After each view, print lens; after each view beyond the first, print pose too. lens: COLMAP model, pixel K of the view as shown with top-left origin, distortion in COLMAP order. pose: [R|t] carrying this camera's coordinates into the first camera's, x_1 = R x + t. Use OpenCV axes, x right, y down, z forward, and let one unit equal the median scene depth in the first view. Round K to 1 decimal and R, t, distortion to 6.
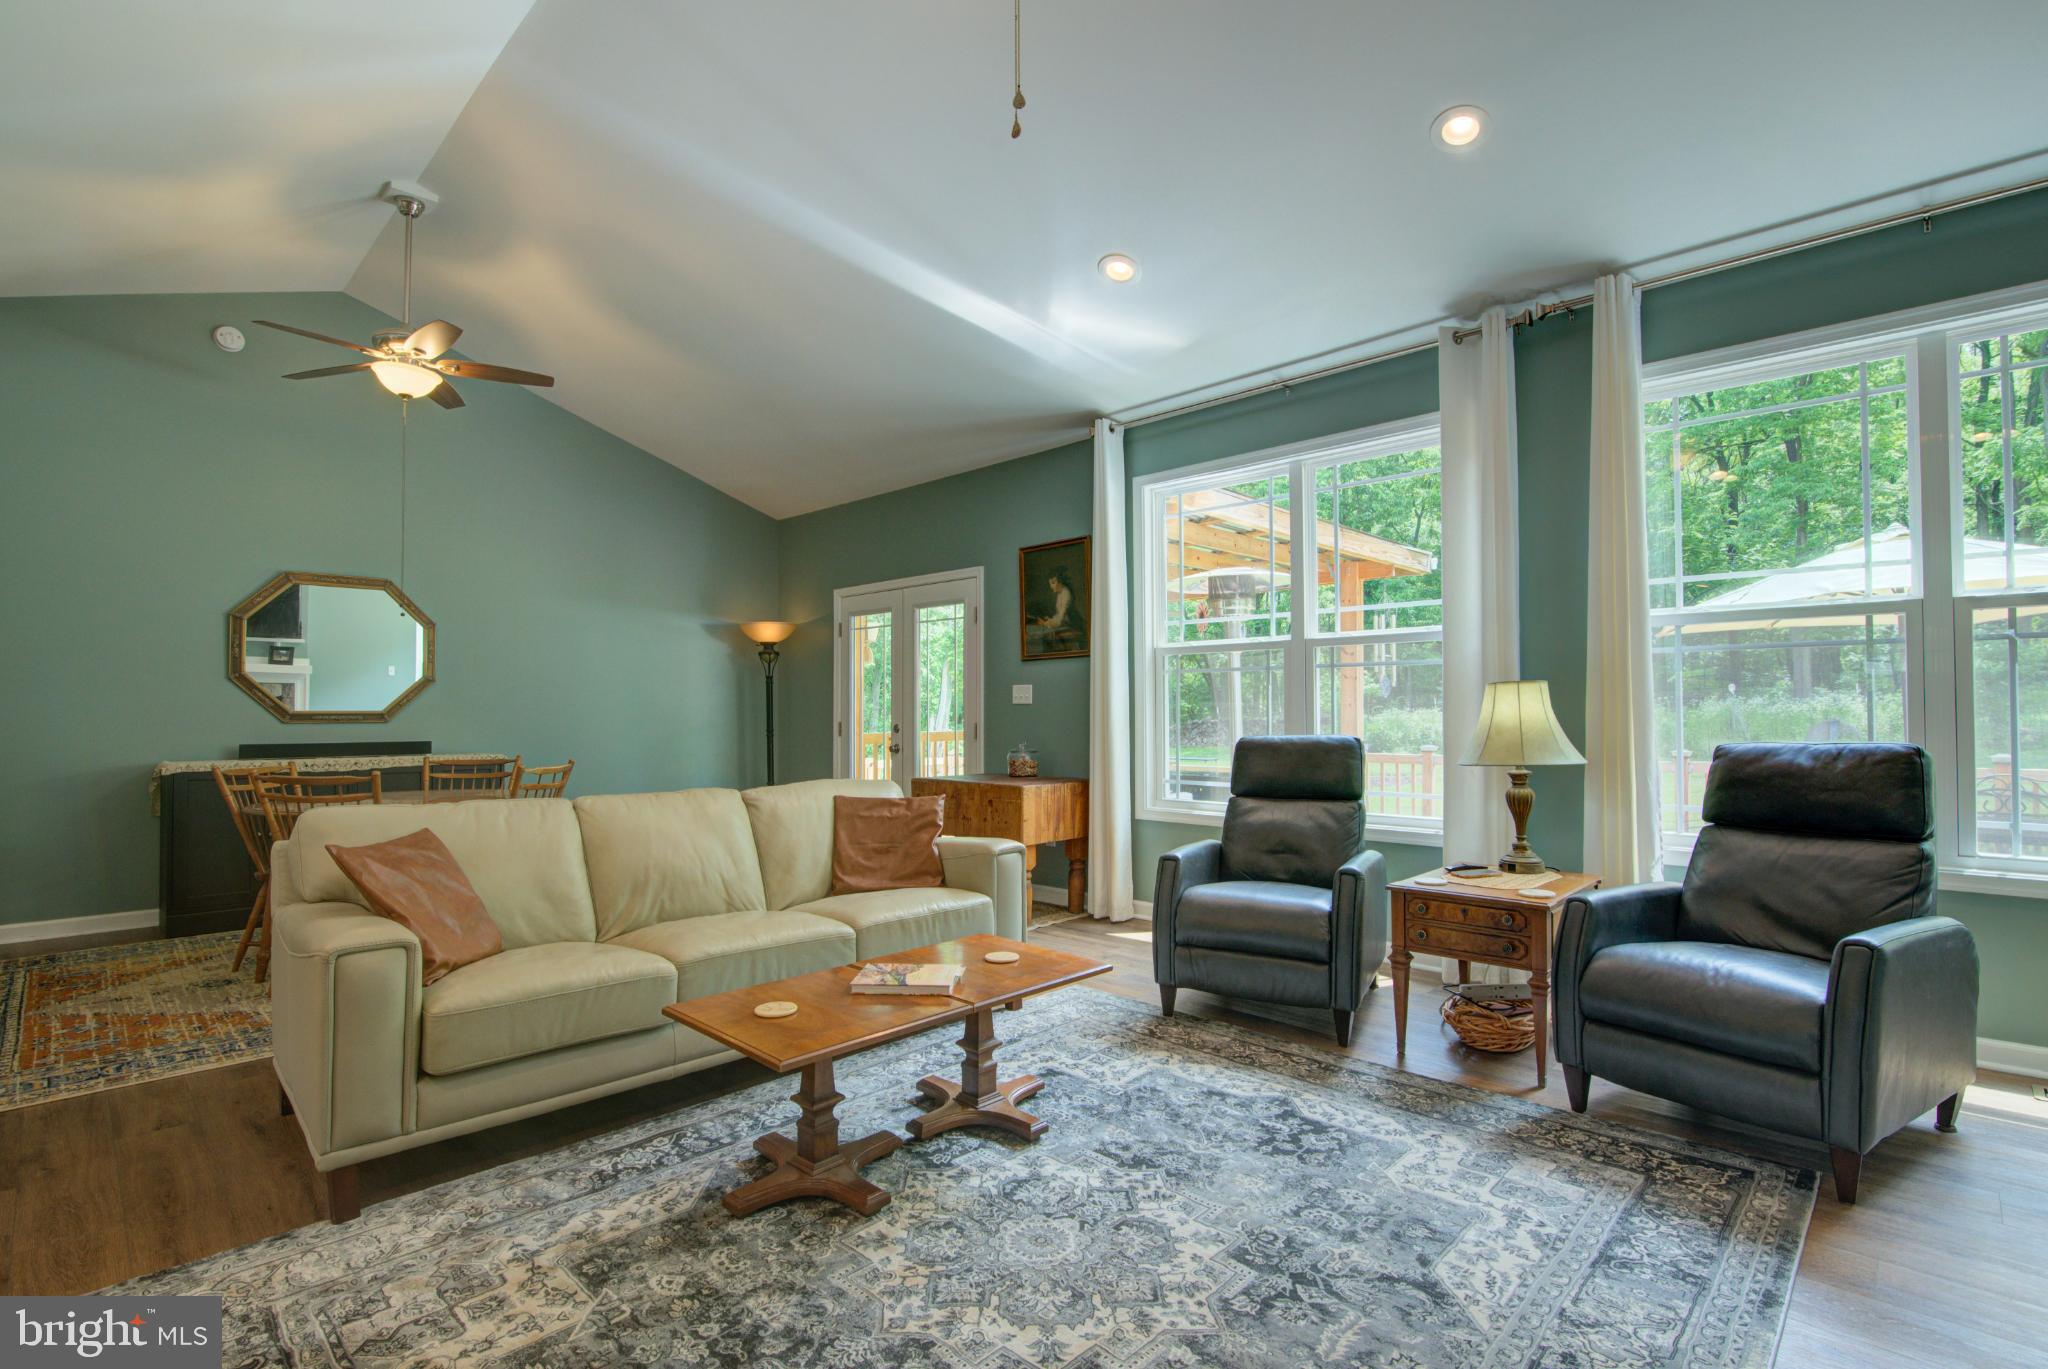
lens RADIAL K [[952.9, 0, 1017.1], [0, 952.9, 695.5], [0, 0, 1]] dist [-0.017774, 0.000688]
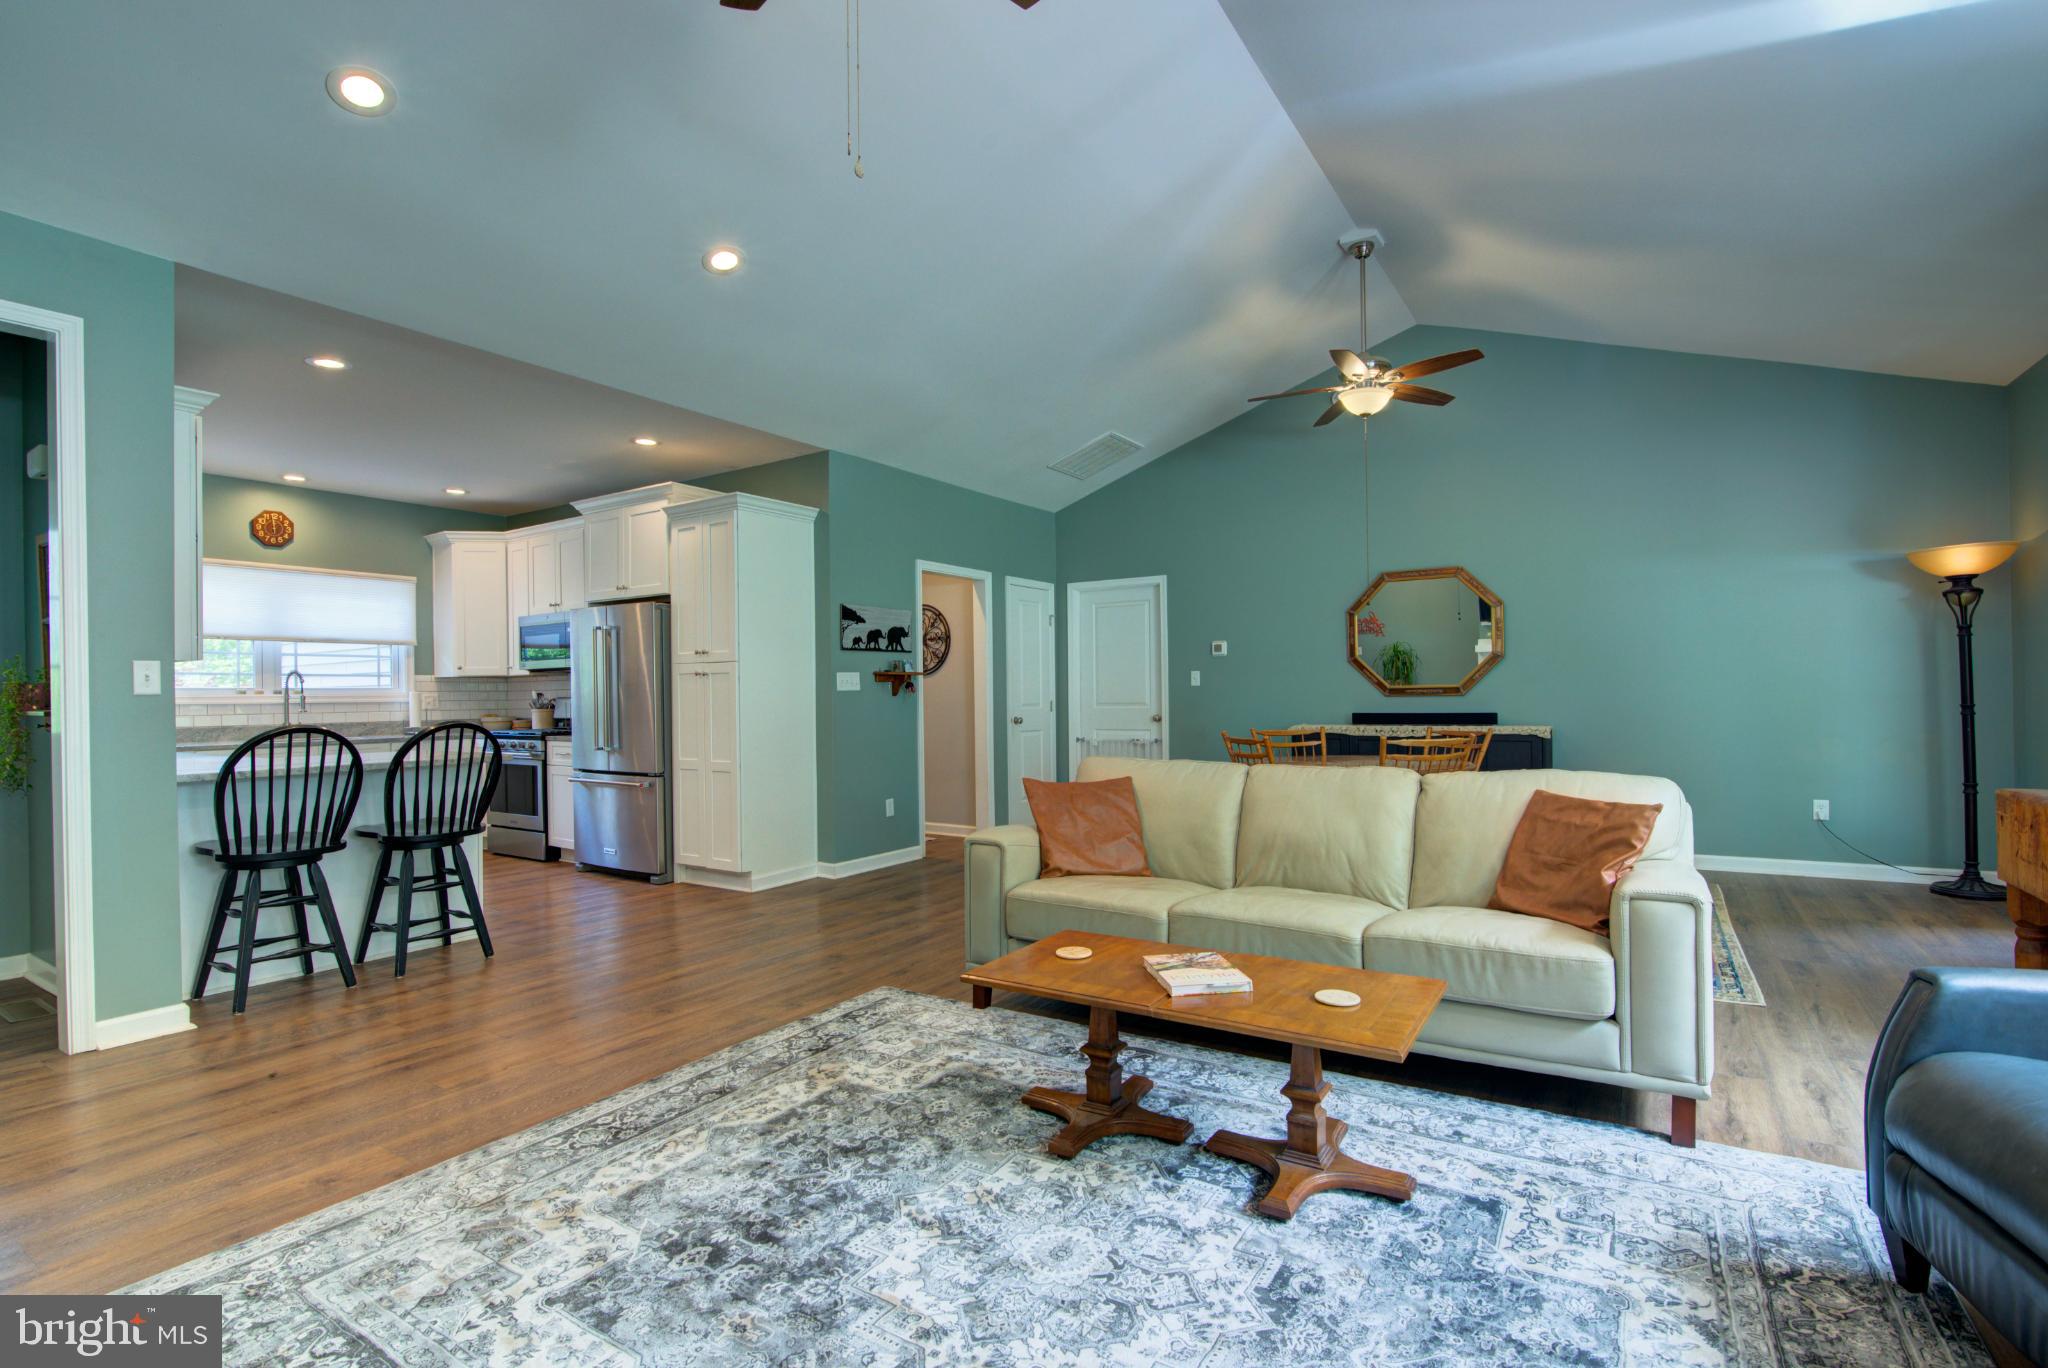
lens RADIAL K [[952.9, 0, 1028.1], [0, 952.9, 695.7], [0, 0, 1]] dist [-0.017774, 0.000688]
pose [[0.208358, 0.000766, -0.978052, 0.597586], [0.031762, 0.999467, 0.007549, 0.008016], [0.977537, -0.032637, 0.208223, 0.502599]]
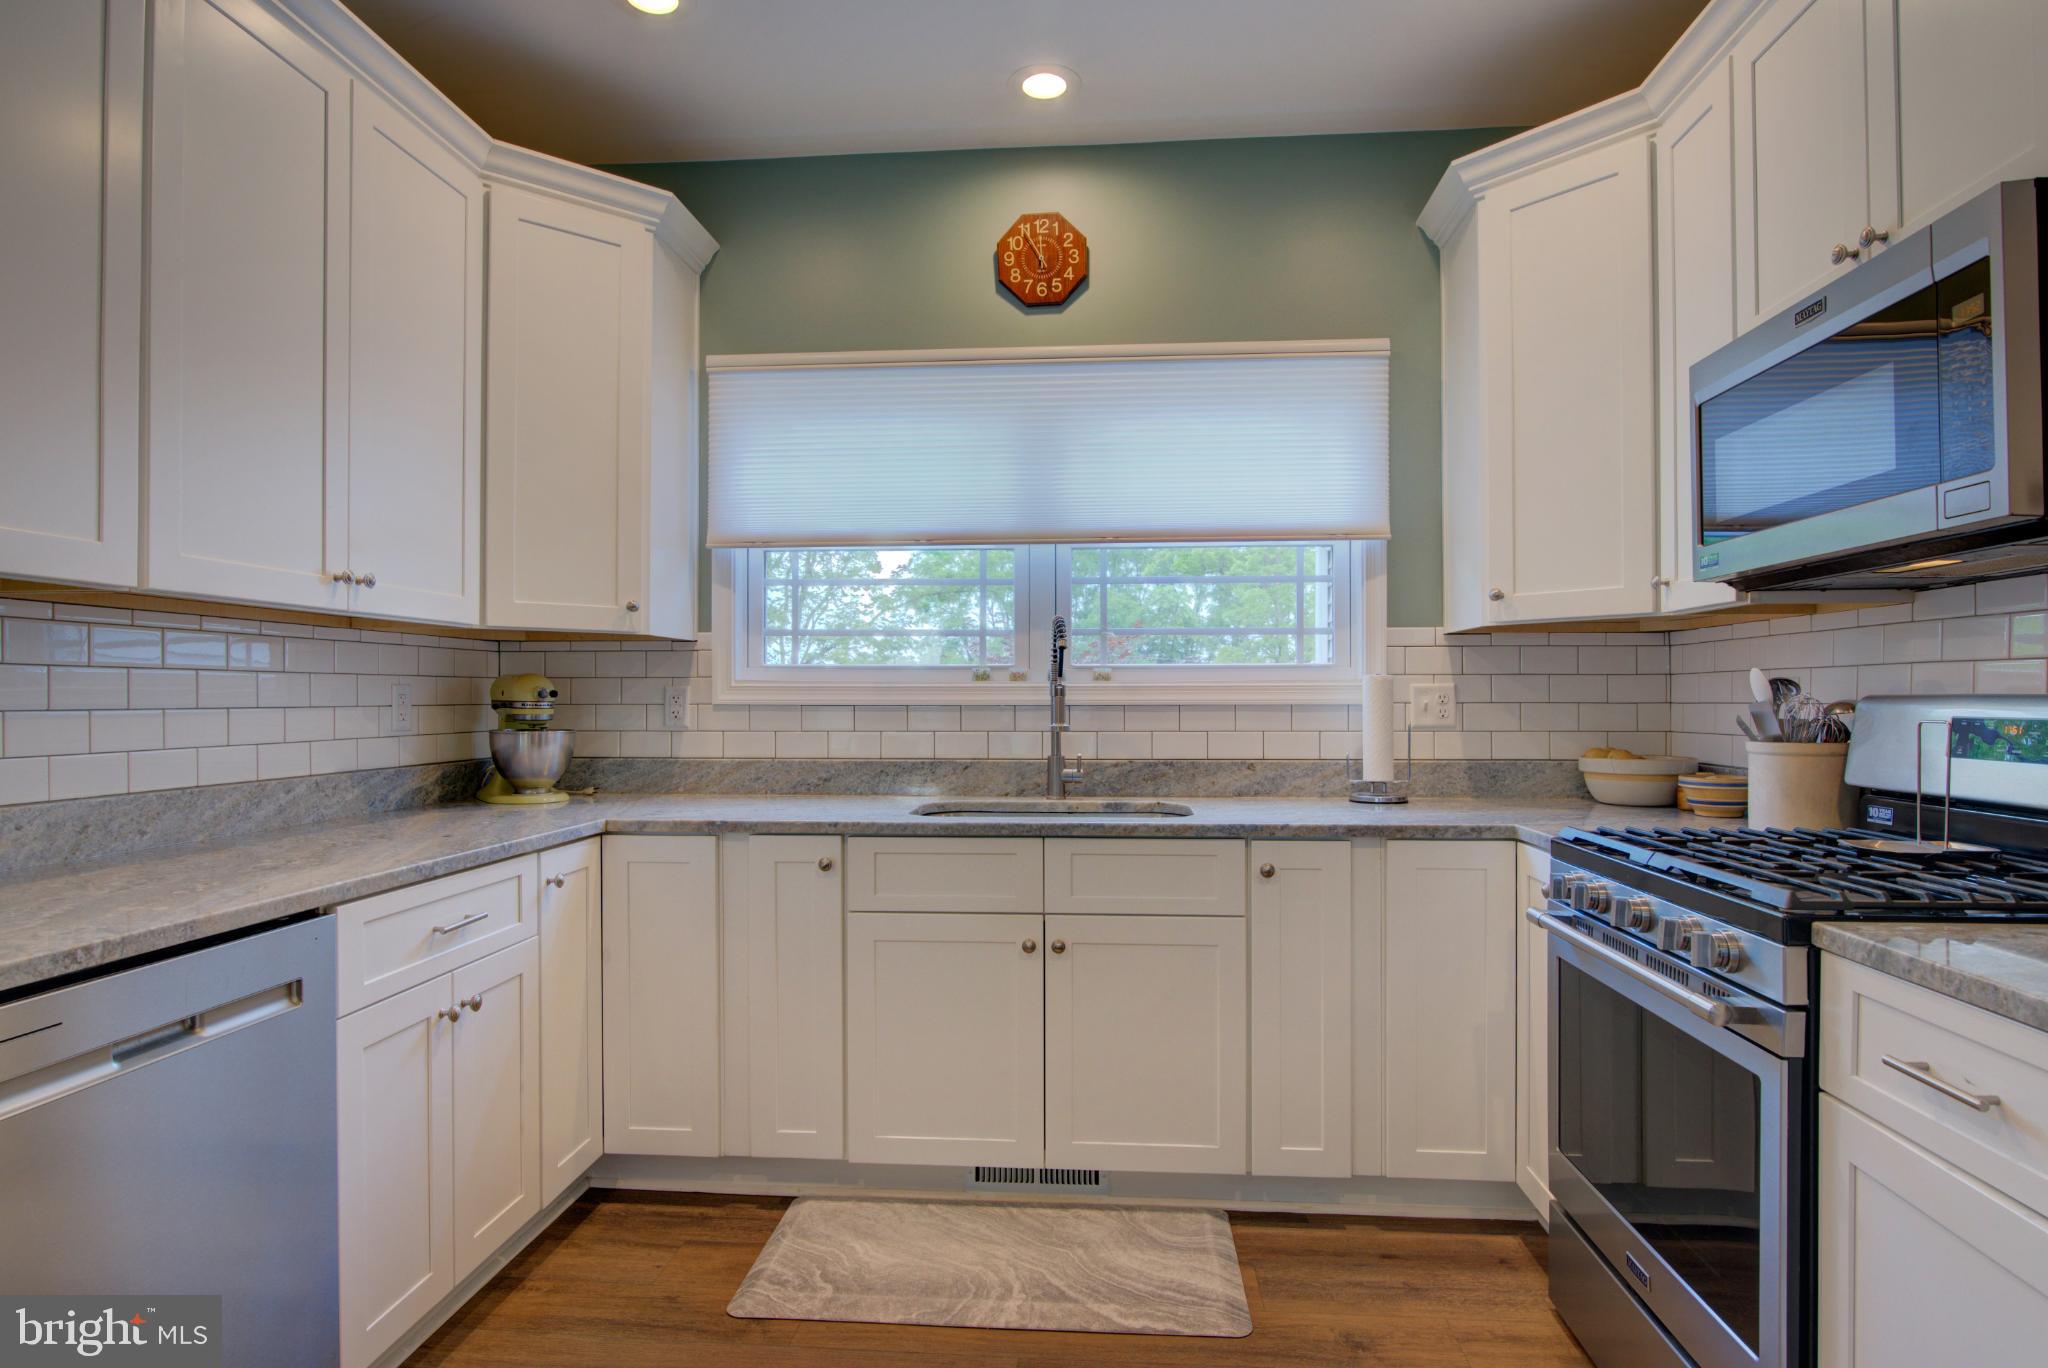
lens RADIAL K [[1085.1, 0, 1024.3], [0, 1085.1, 695.0], [0, 0, 1]] dist [-0.015601, 0.002091]
pose [[-0.771740, 0.001439, -0.635937, -1.192520], [0.016202, 0.999717, -0.017400, -0.004864], [0.635732, -0.023732, -0.771545, 0.018743]]
